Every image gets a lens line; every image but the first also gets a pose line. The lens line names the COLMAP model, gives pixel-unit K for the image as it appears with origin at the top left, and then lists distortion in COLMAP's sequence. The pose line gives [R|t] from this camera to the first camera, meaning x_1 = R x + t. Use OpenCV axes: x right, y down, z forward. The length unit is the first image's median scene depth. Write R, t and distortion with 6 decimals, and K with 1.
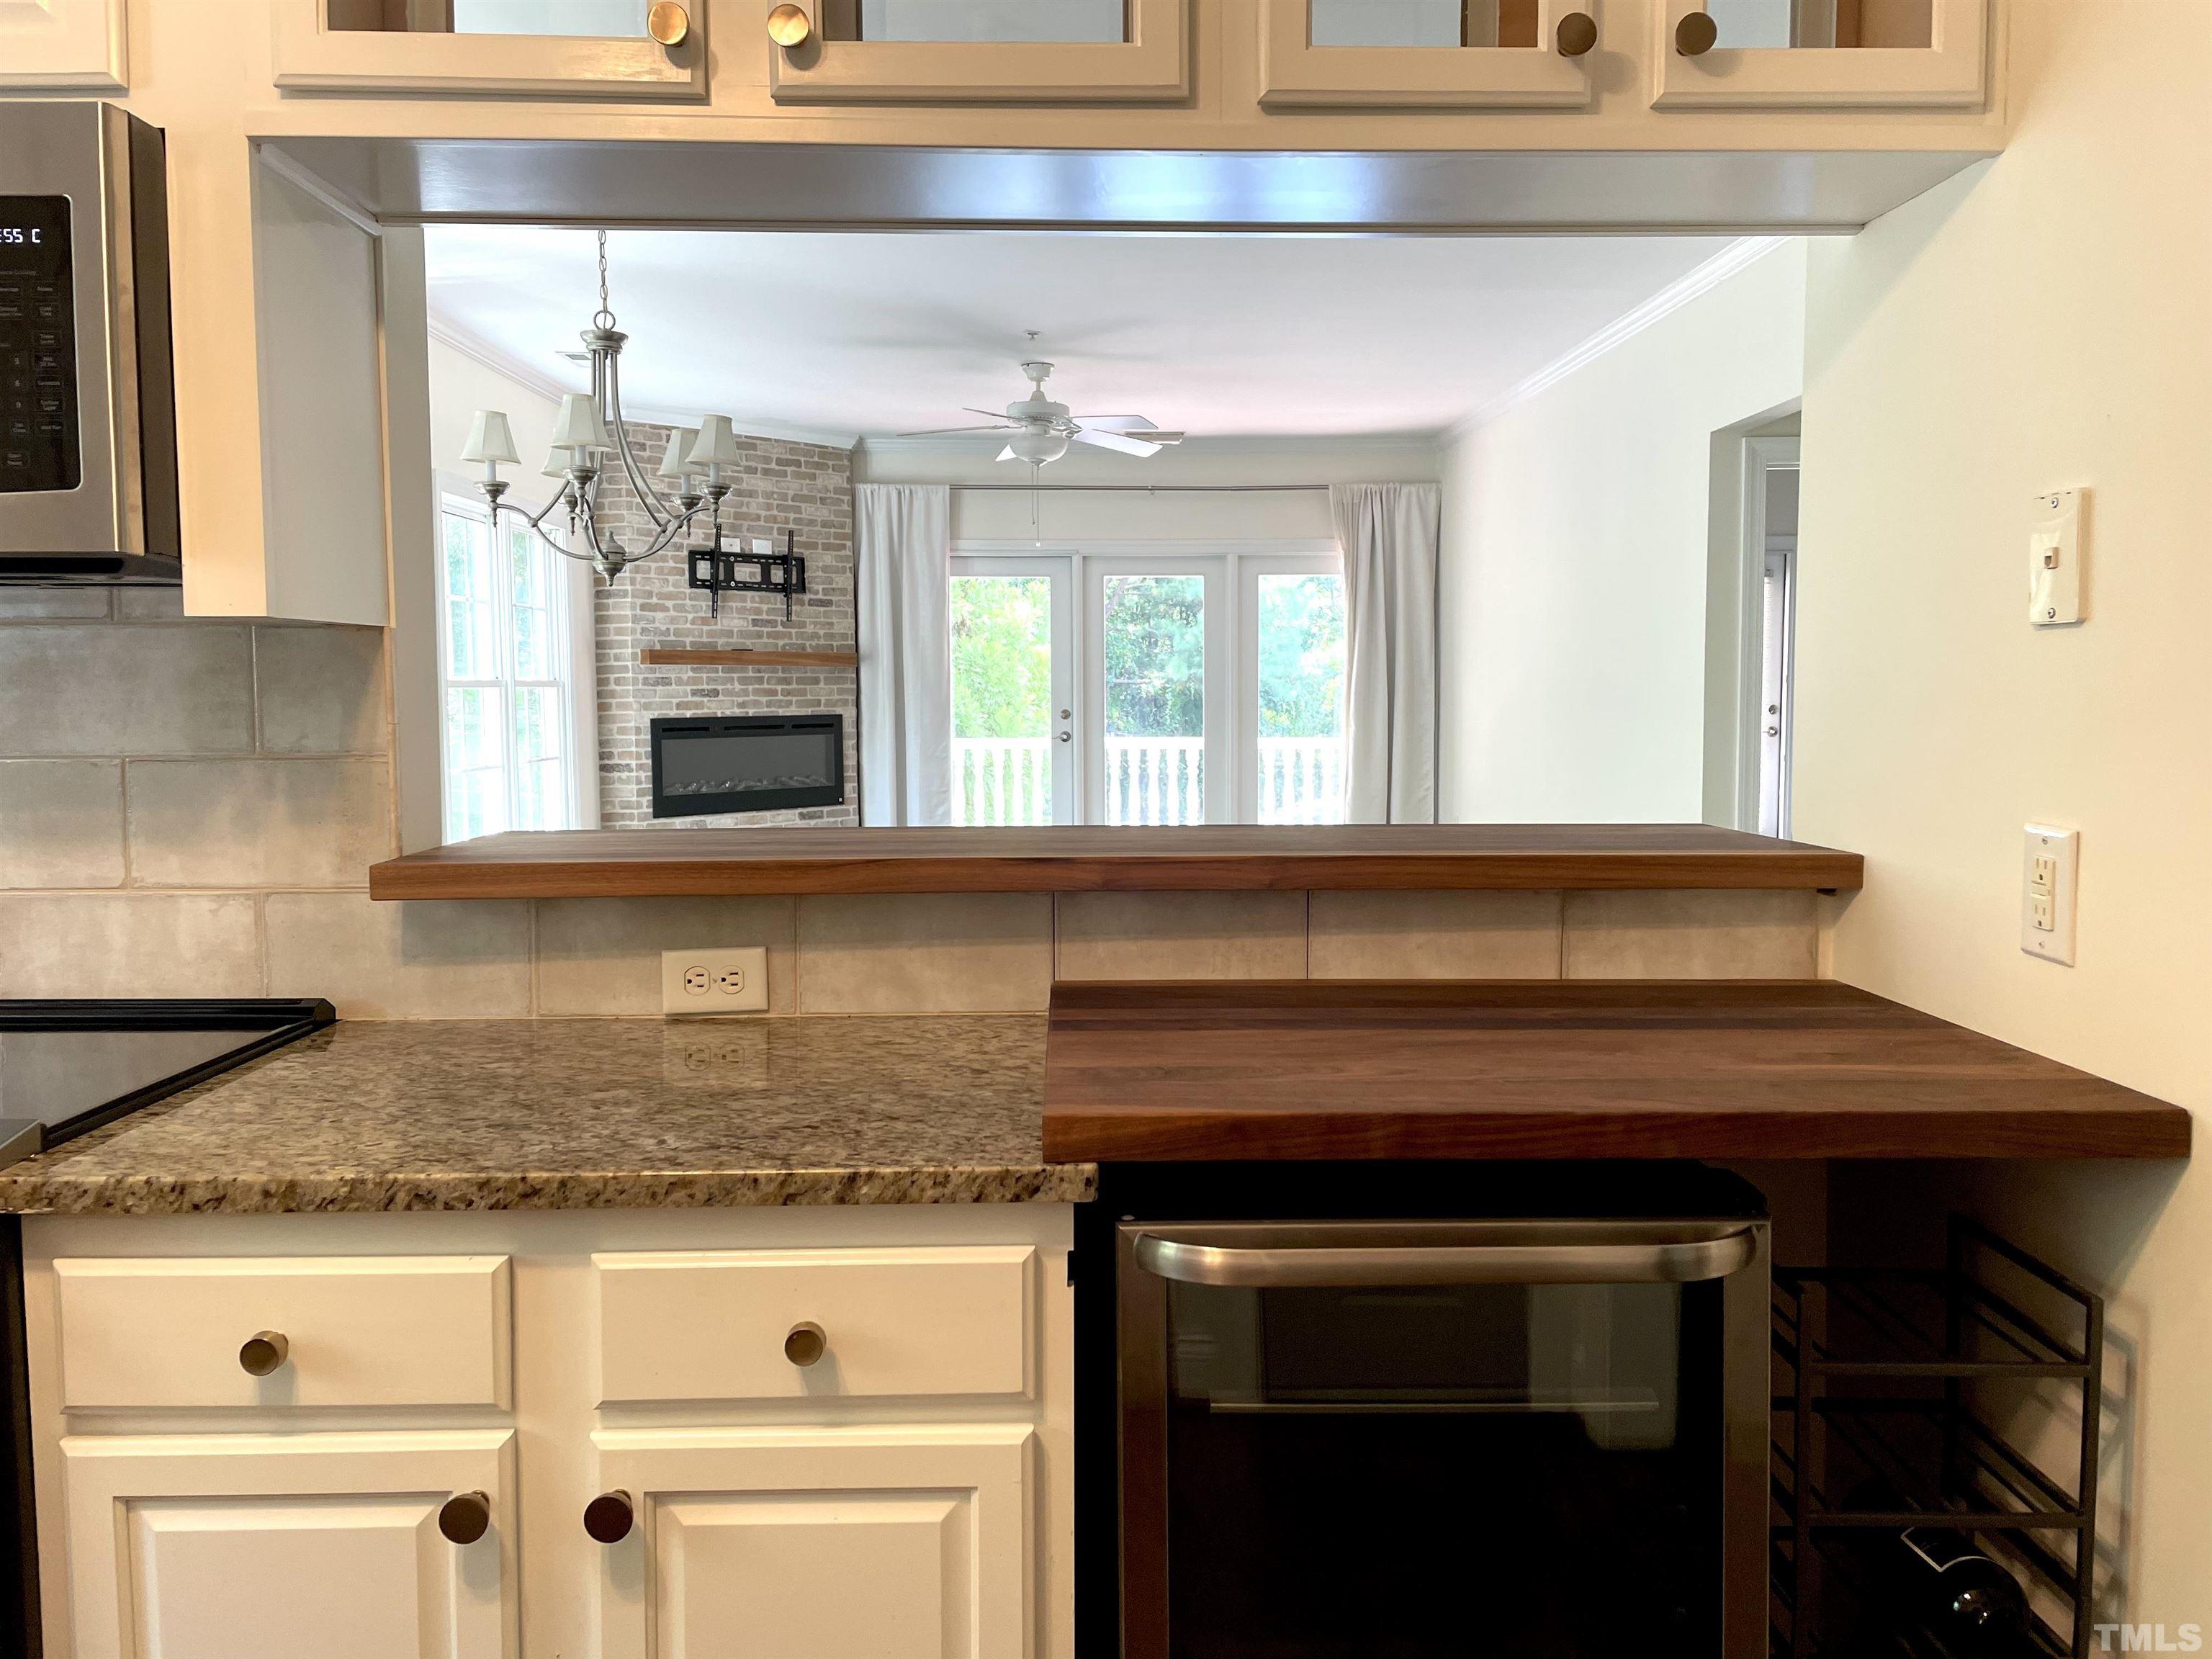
lens RADIAL K [[1642.1, 0, 1107.8], [0, 1642.1, 800.8], [0, 0, 1]] dist [0.125978, -0.172622]
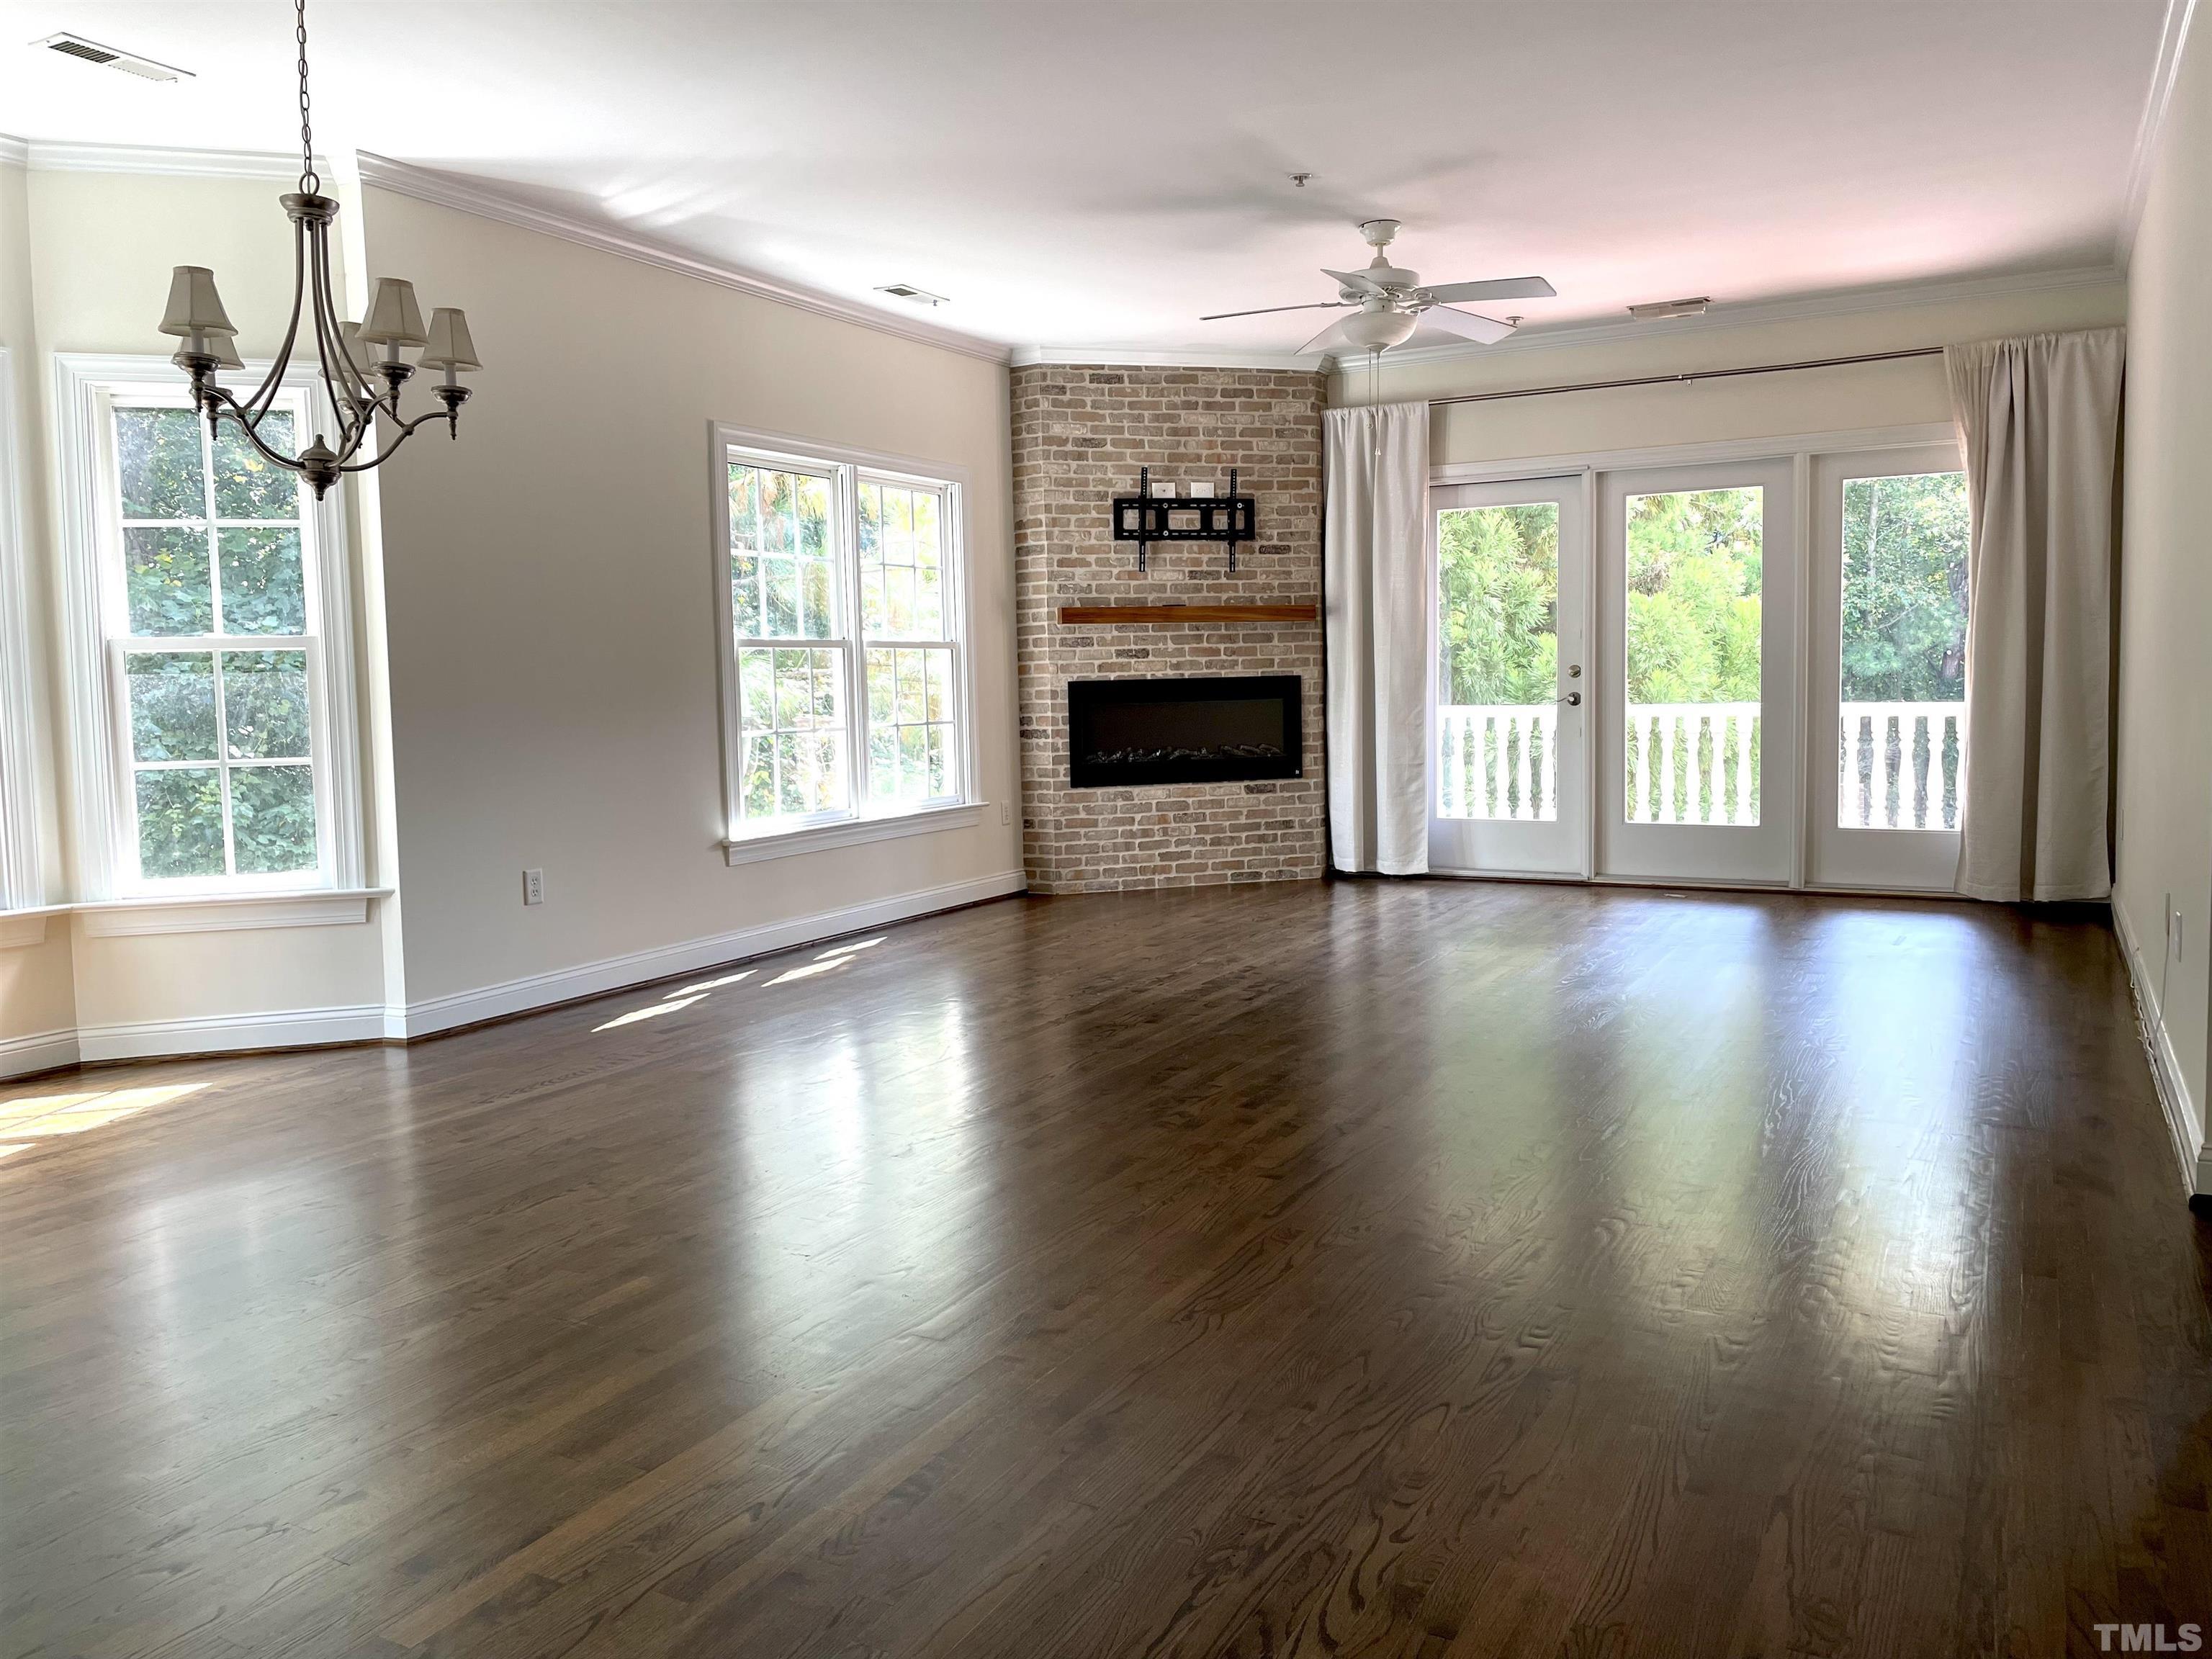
lens RADIAL K [[1642.1, 0, 1107.8], [0, 1642.1, 800.8], [0, 0, 1]] dist [0.125978, -0.172622]
pose [[0.866443, 0.025459, -0.498627, 0.199815], [-0.018539, 0.999651, 0.018827, -0.000018], [0.498932, -0.007069, 0.866612, 0.193189]]
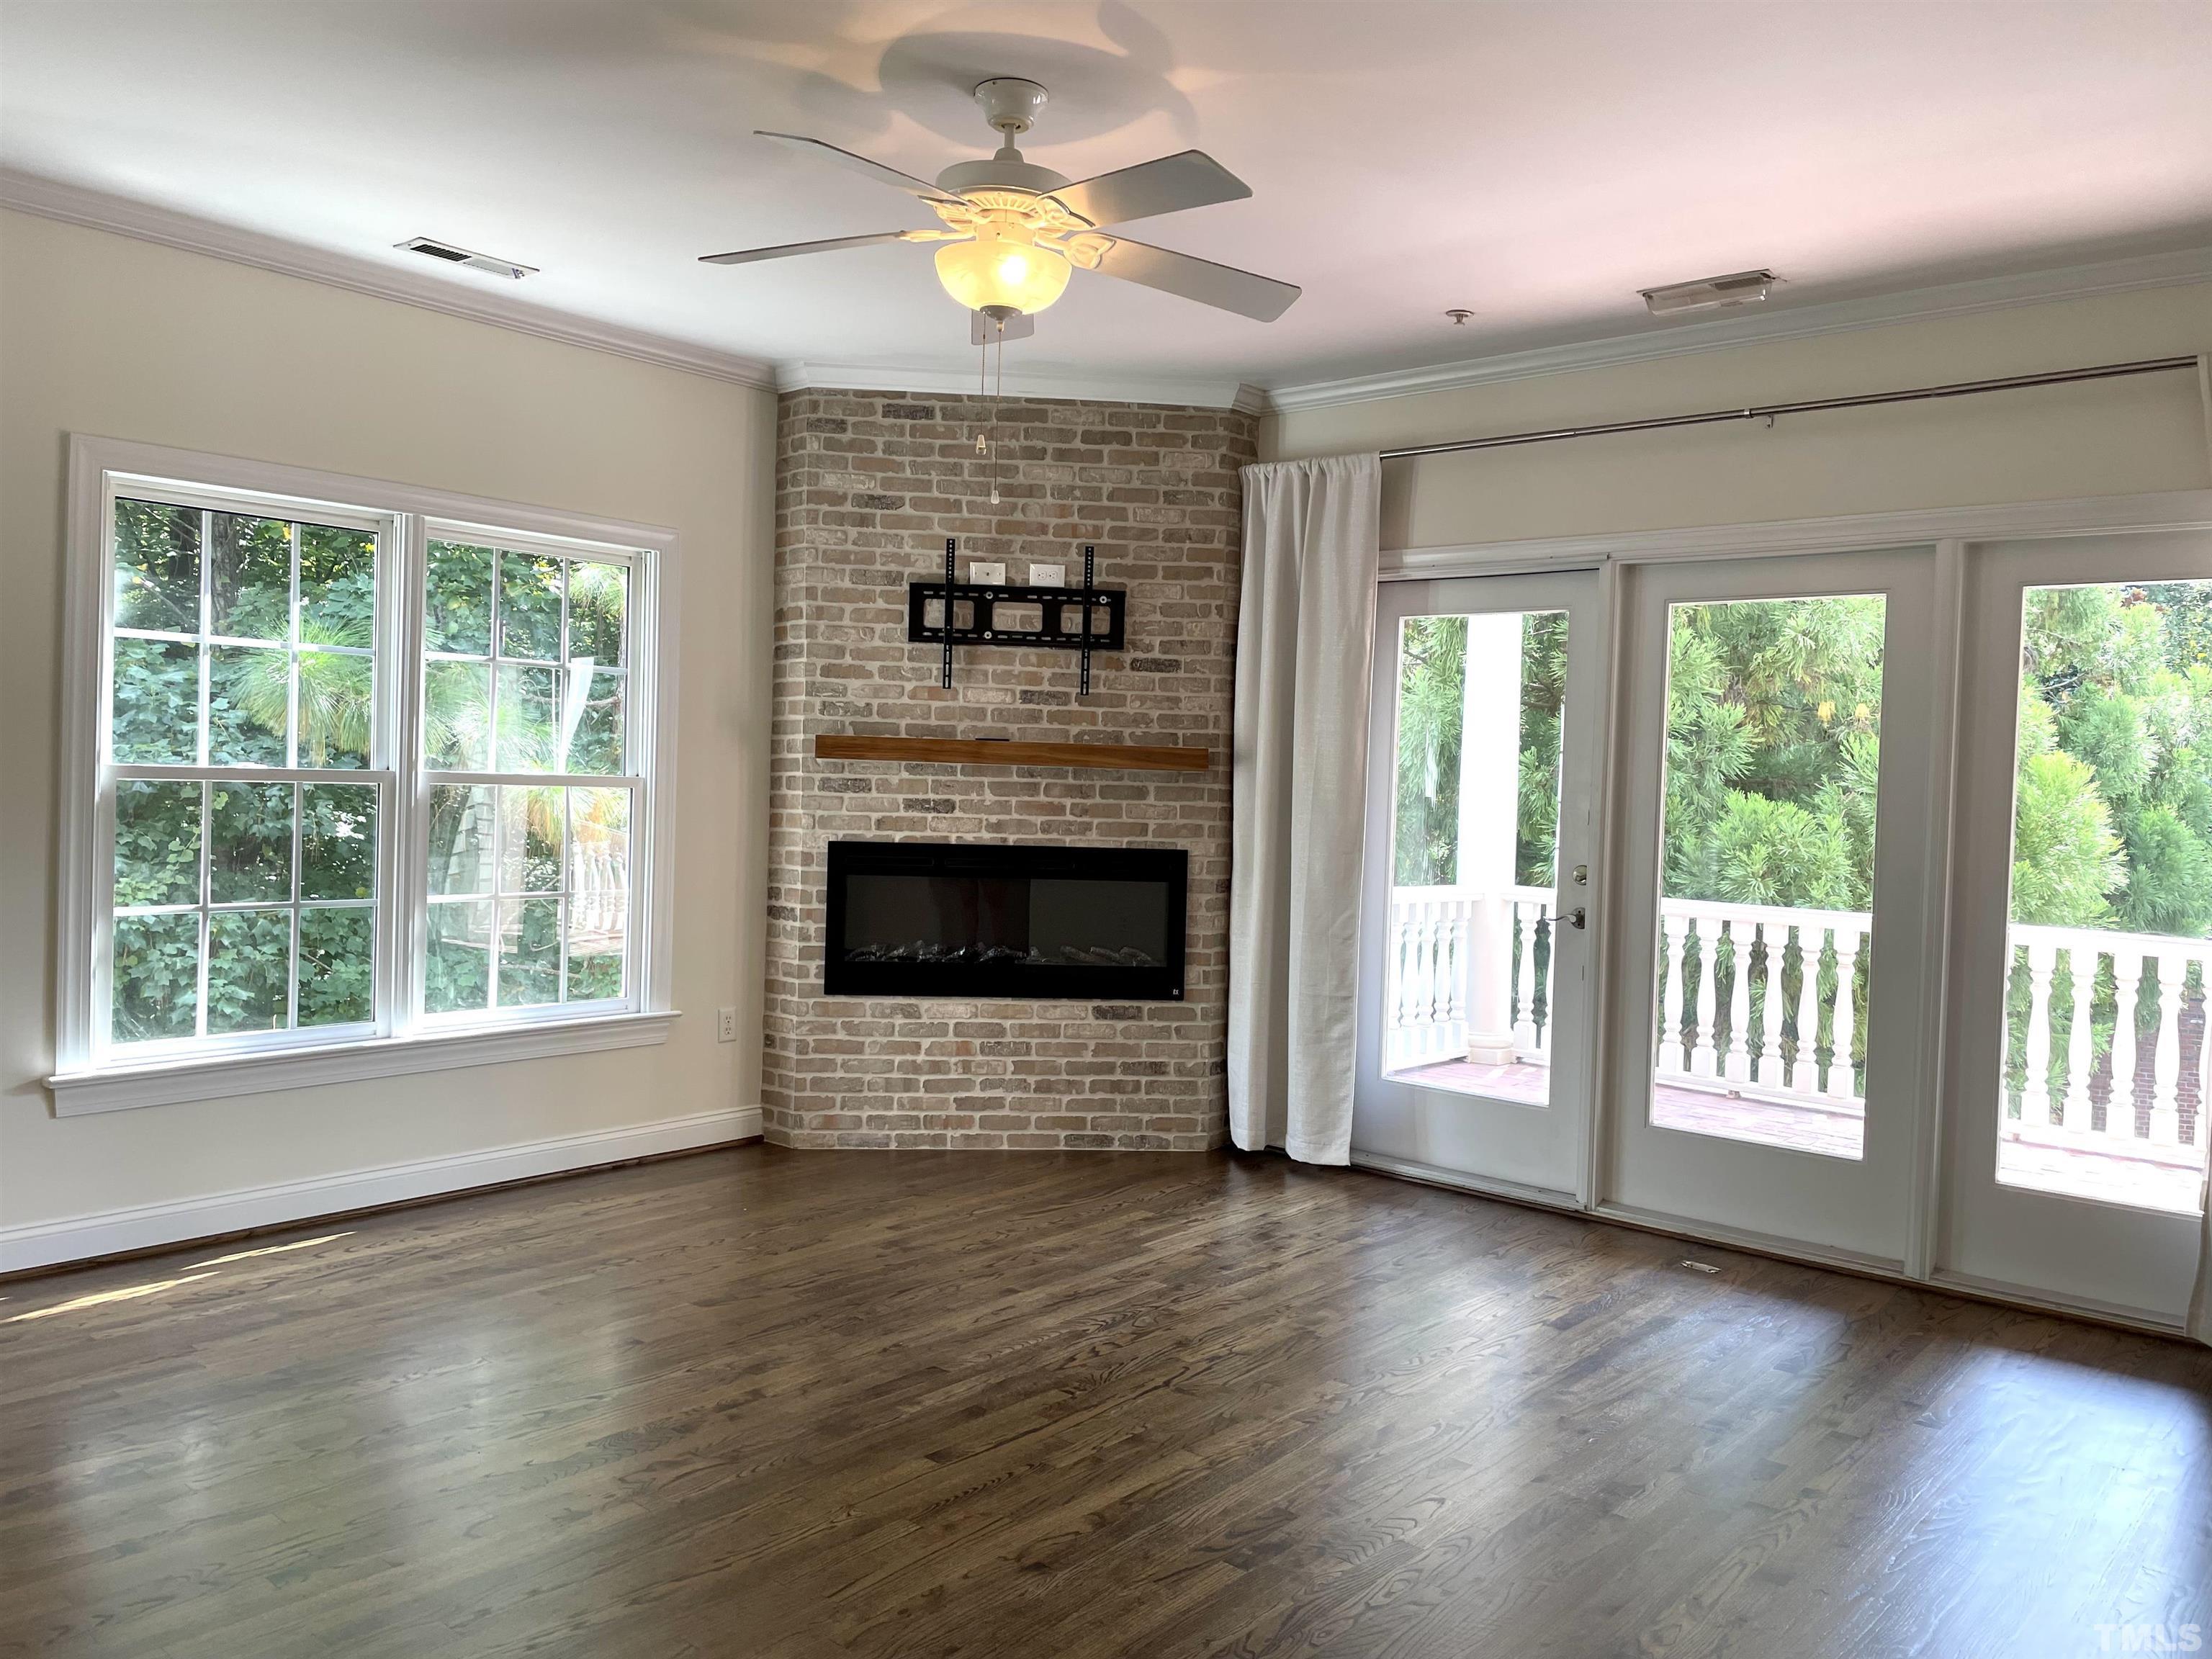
lens RADIAL K [[1701.9, 0, 1106.0], [0, 1701.9, 829.5], [0, 0, 1]] dist [0.118137, -0.004071]
pose [[0.748929, 0.048851, -0.660847, 0.236574], [-0.082399, 0.996404, -0.019725, -0.047552], [0.657507, 0.069226, 0.750261, 0.540643]]
